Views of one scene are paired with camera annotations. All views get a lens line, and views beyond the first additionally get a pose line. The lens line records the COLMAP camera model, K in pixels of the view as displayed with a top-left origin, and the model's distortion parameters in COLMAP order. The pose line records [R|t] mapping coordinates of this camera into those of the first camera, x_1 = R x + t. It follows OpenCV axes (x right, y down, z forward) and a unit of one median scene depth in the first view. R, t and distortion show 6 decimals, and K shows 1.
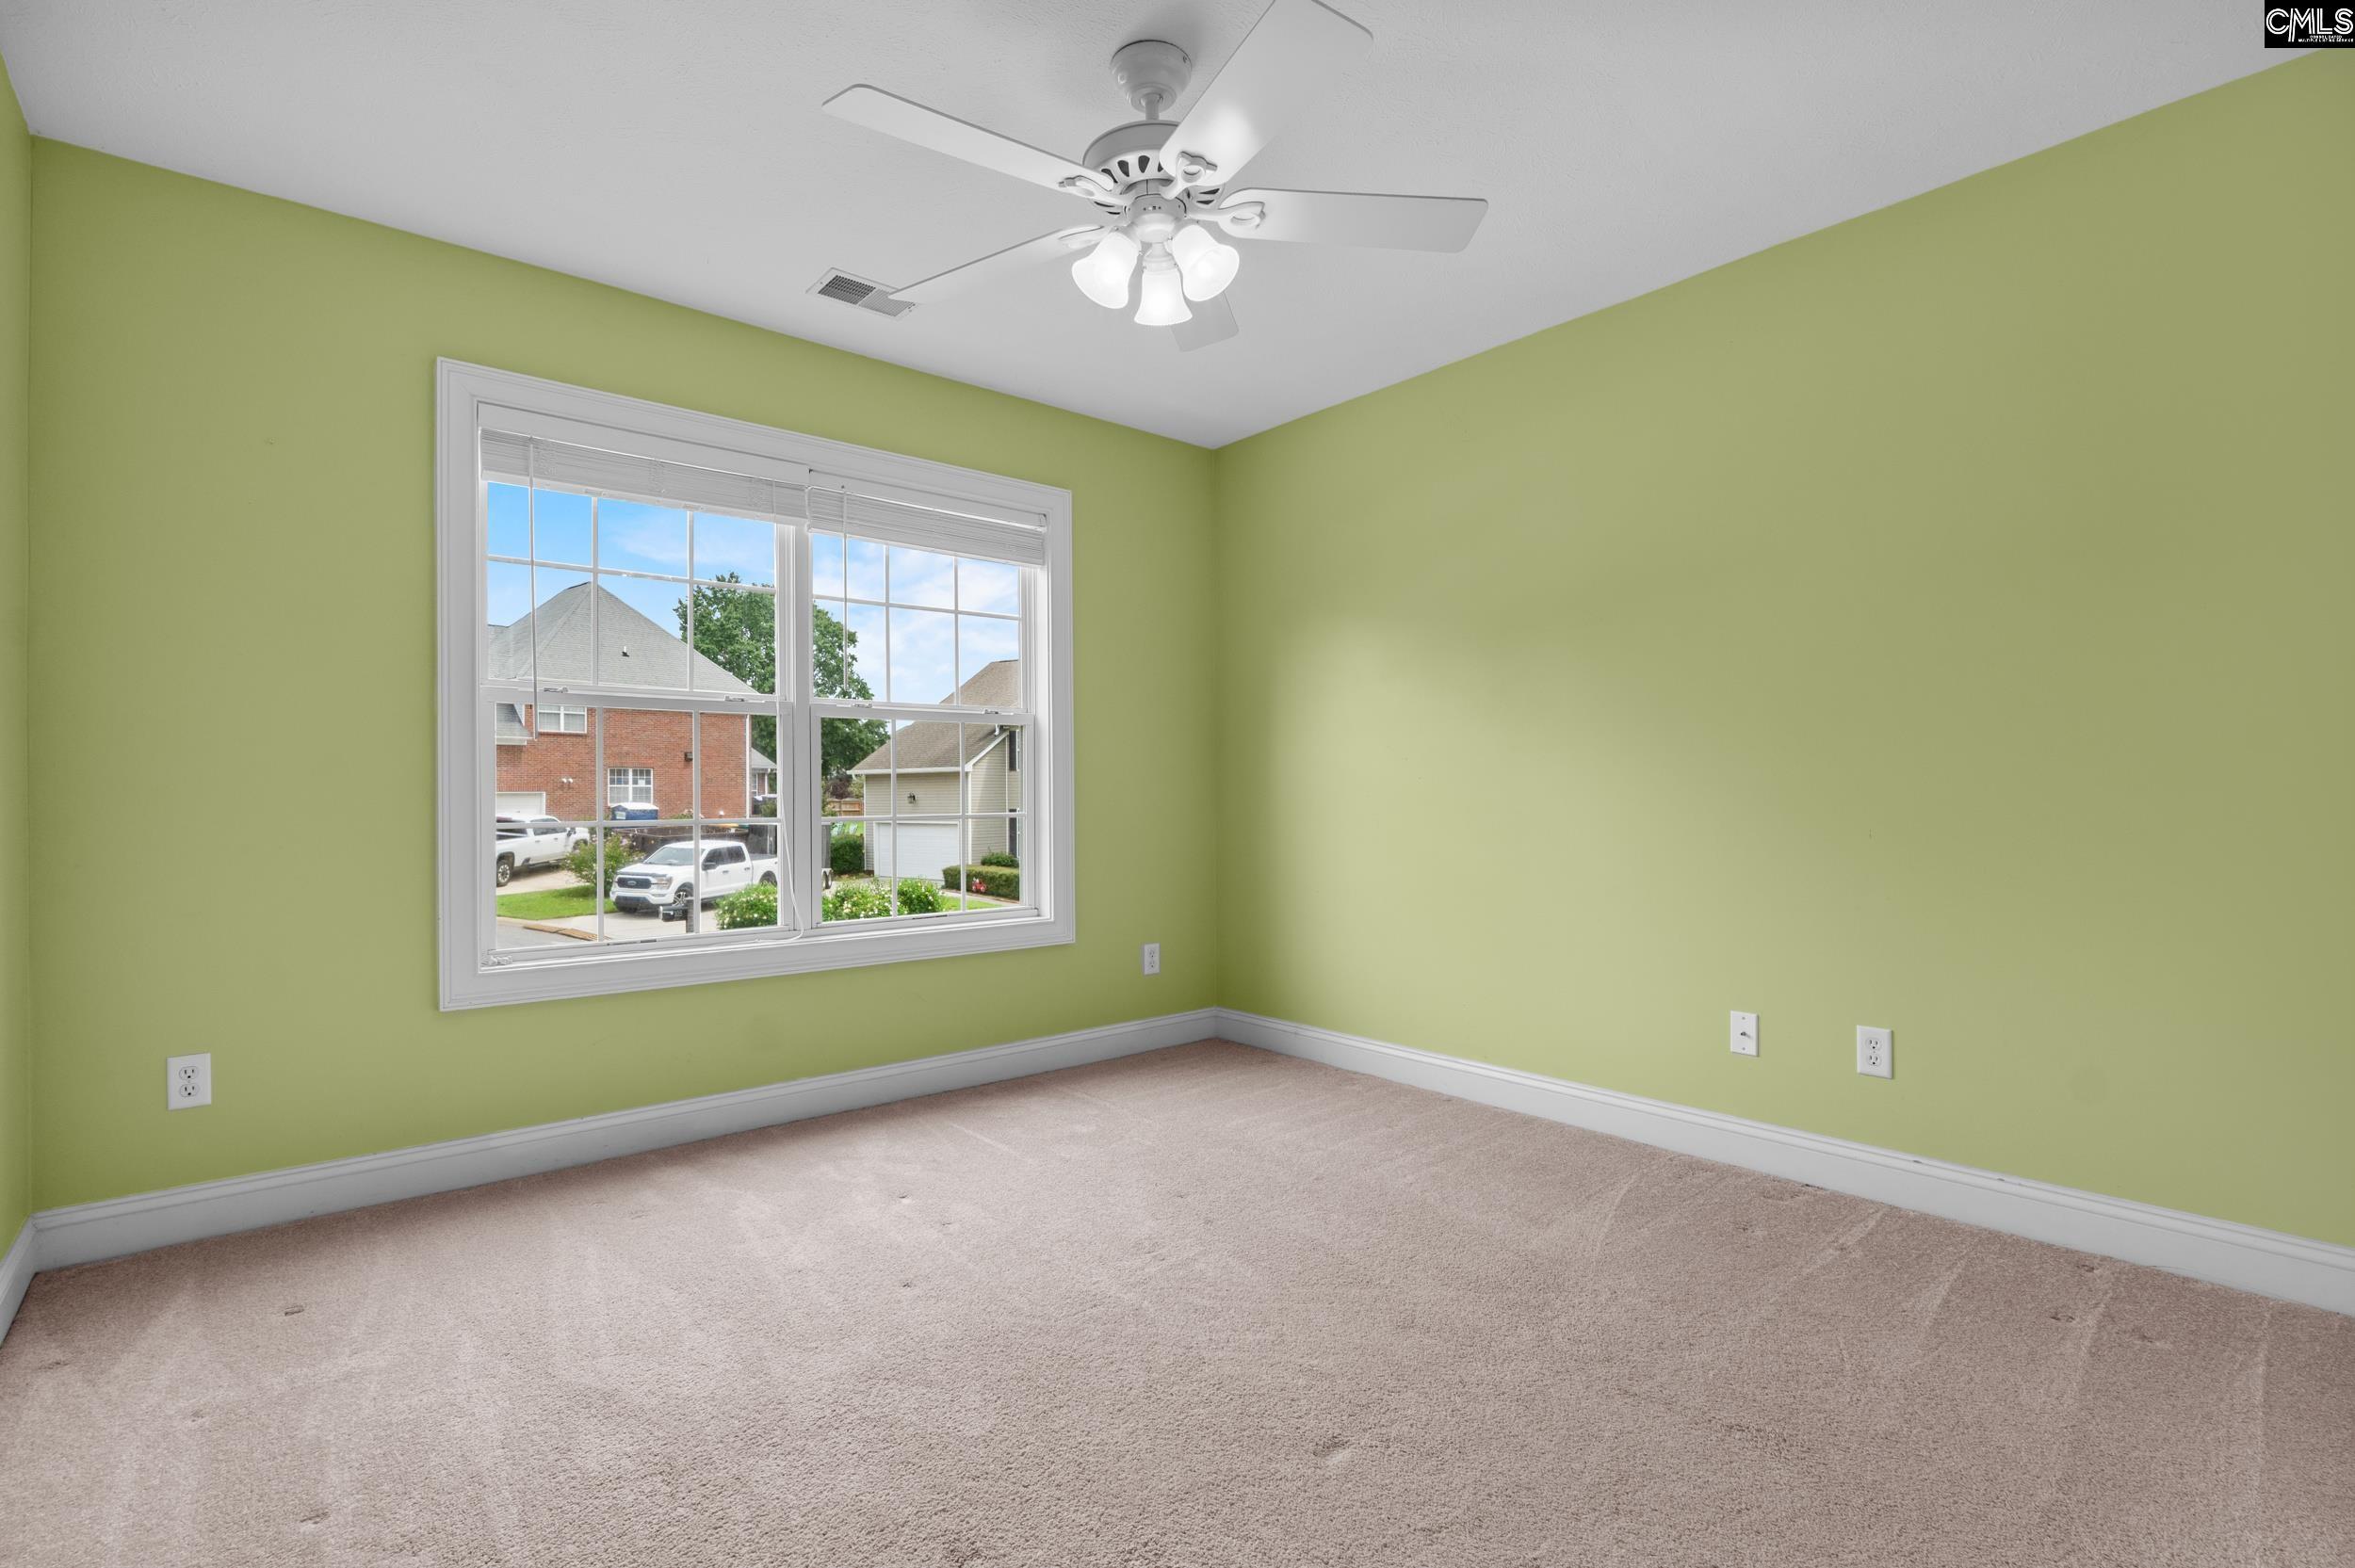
lens RADIAL K [[1085.7, 0, 1175.3], [0, 1085.7, 792.3], [0, 0, 1]] dist [-0.012816, 0.000830]
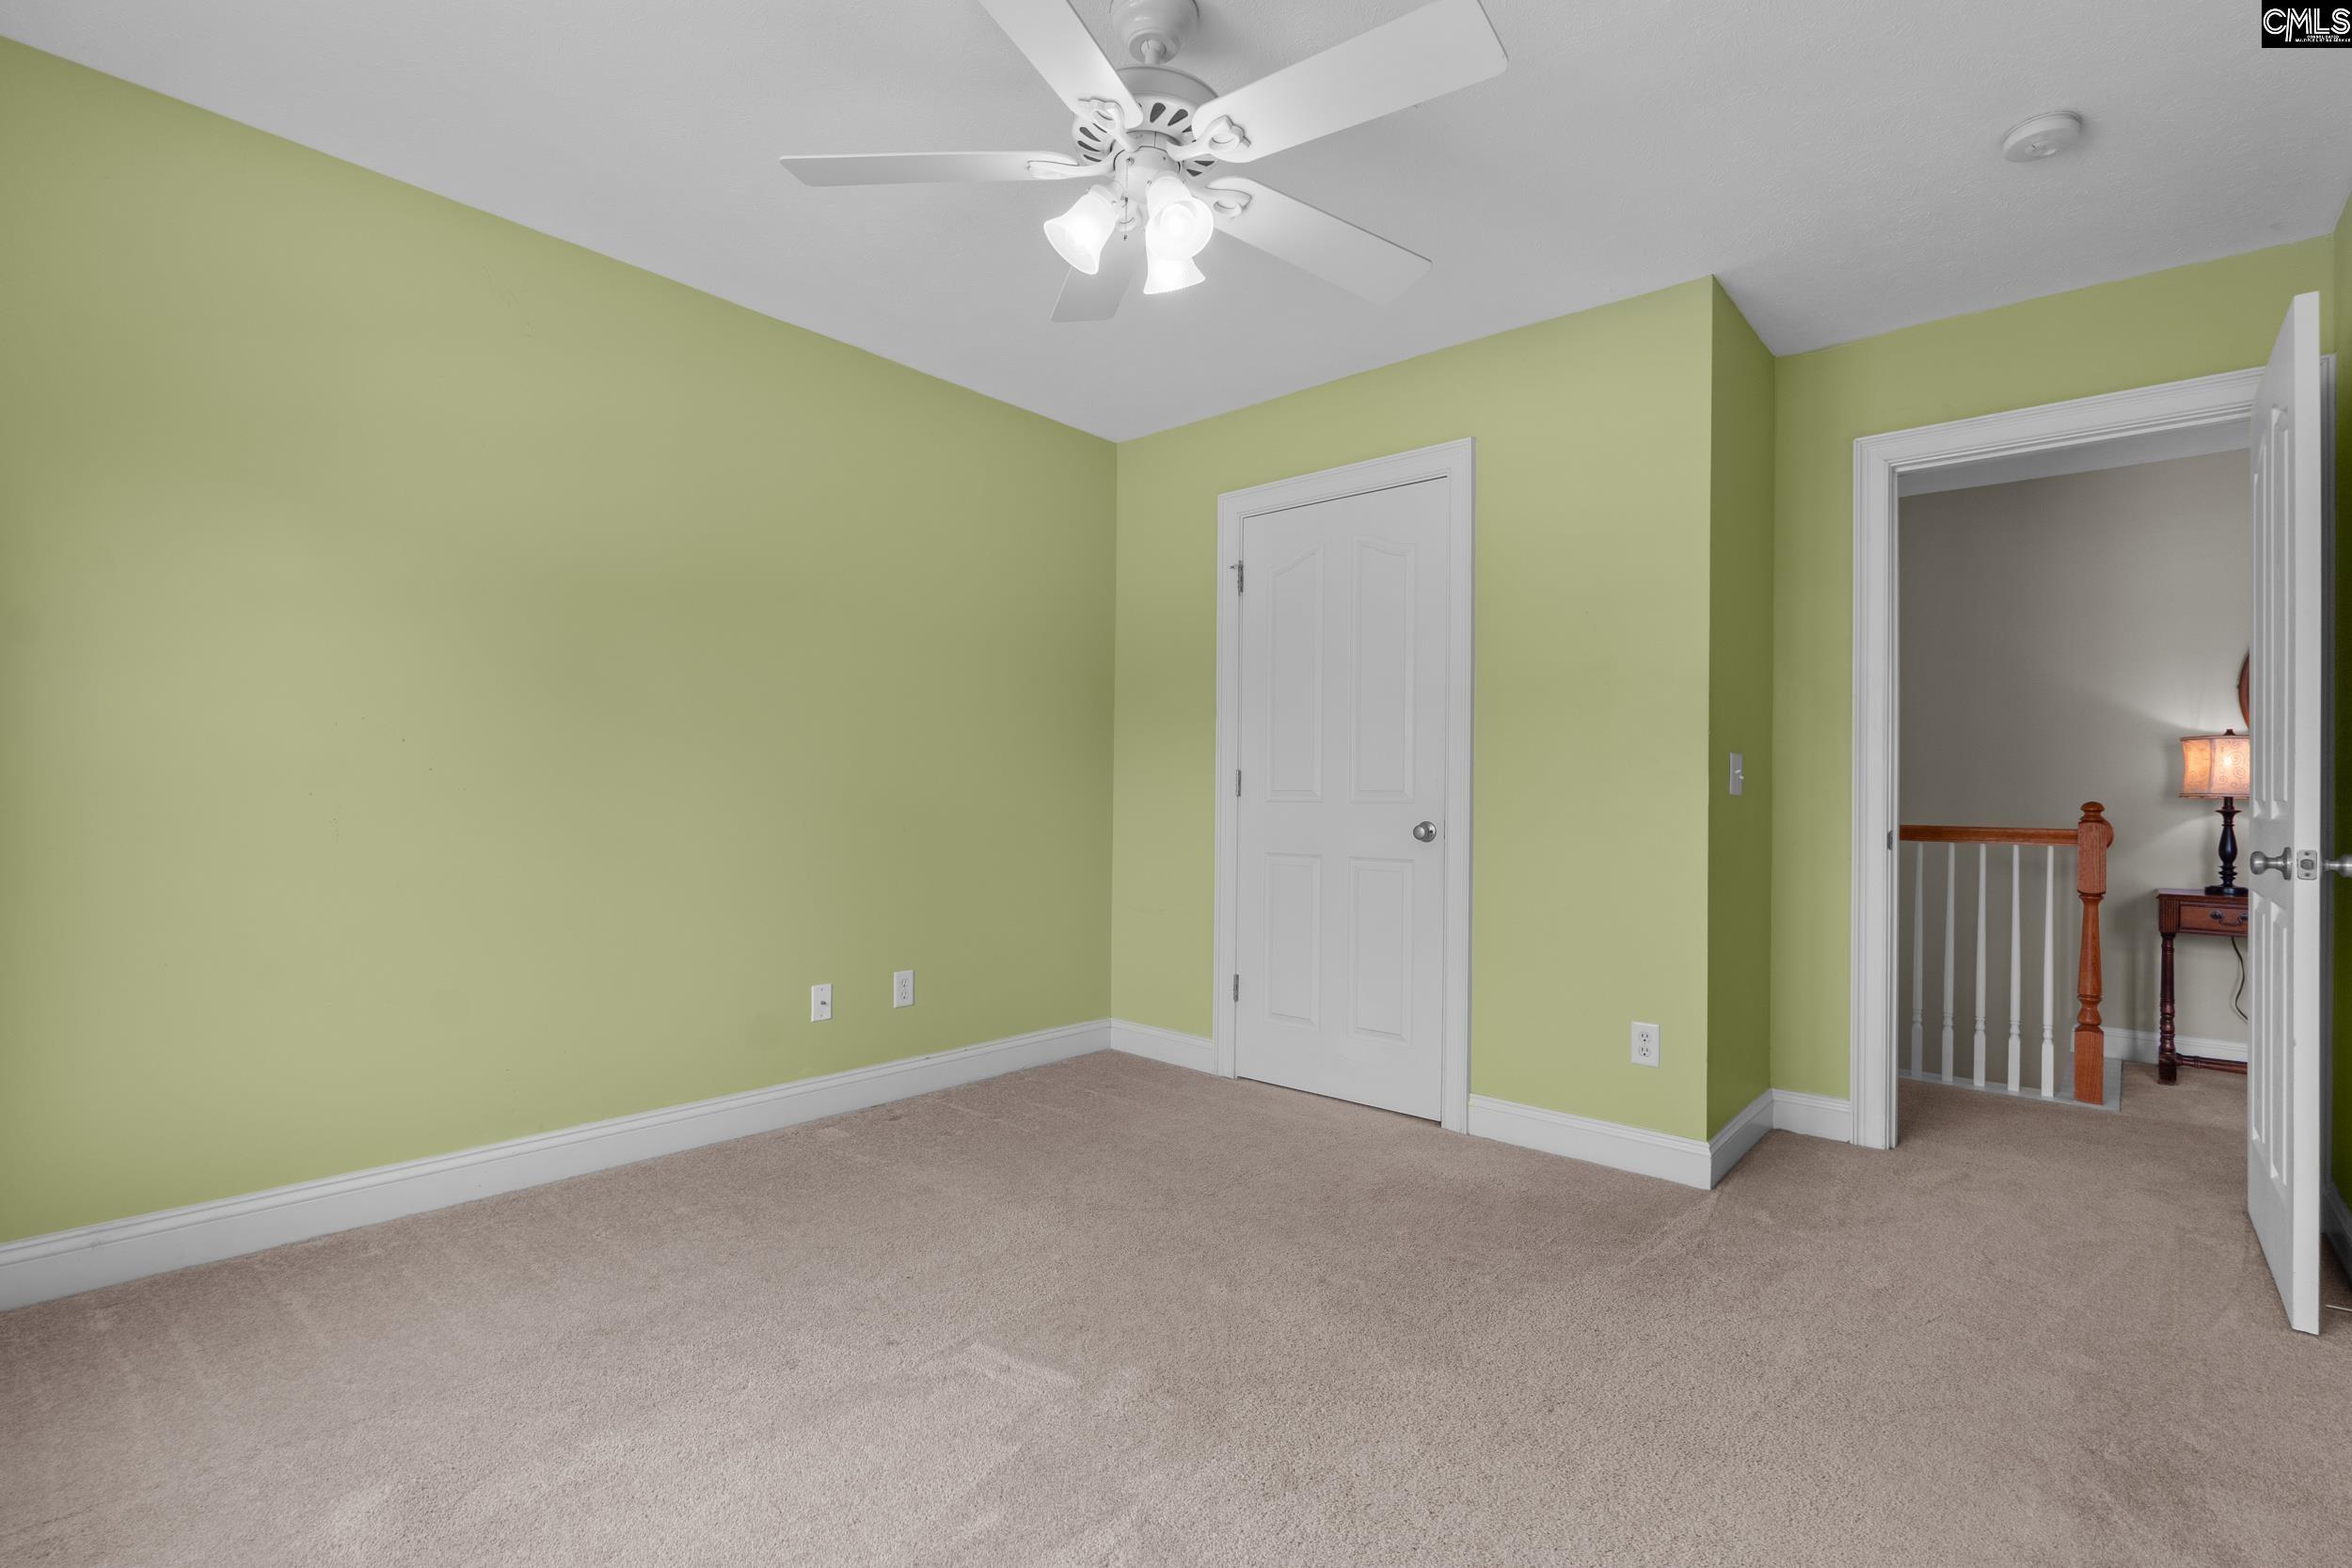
lens RADIAL K [[1084.3, 0, 1188.9], [0, 1084.3, 782.0], [0, 0, 1]] dist [-0.012816, 0.000830]
pose [[-0.163098, 0.015199, 0.986493, -0.659935], [-0.016910, 0.999691, -0.018198, 0.000342], [-0.986465, -0.019649, -0.162791, 0.771944]]
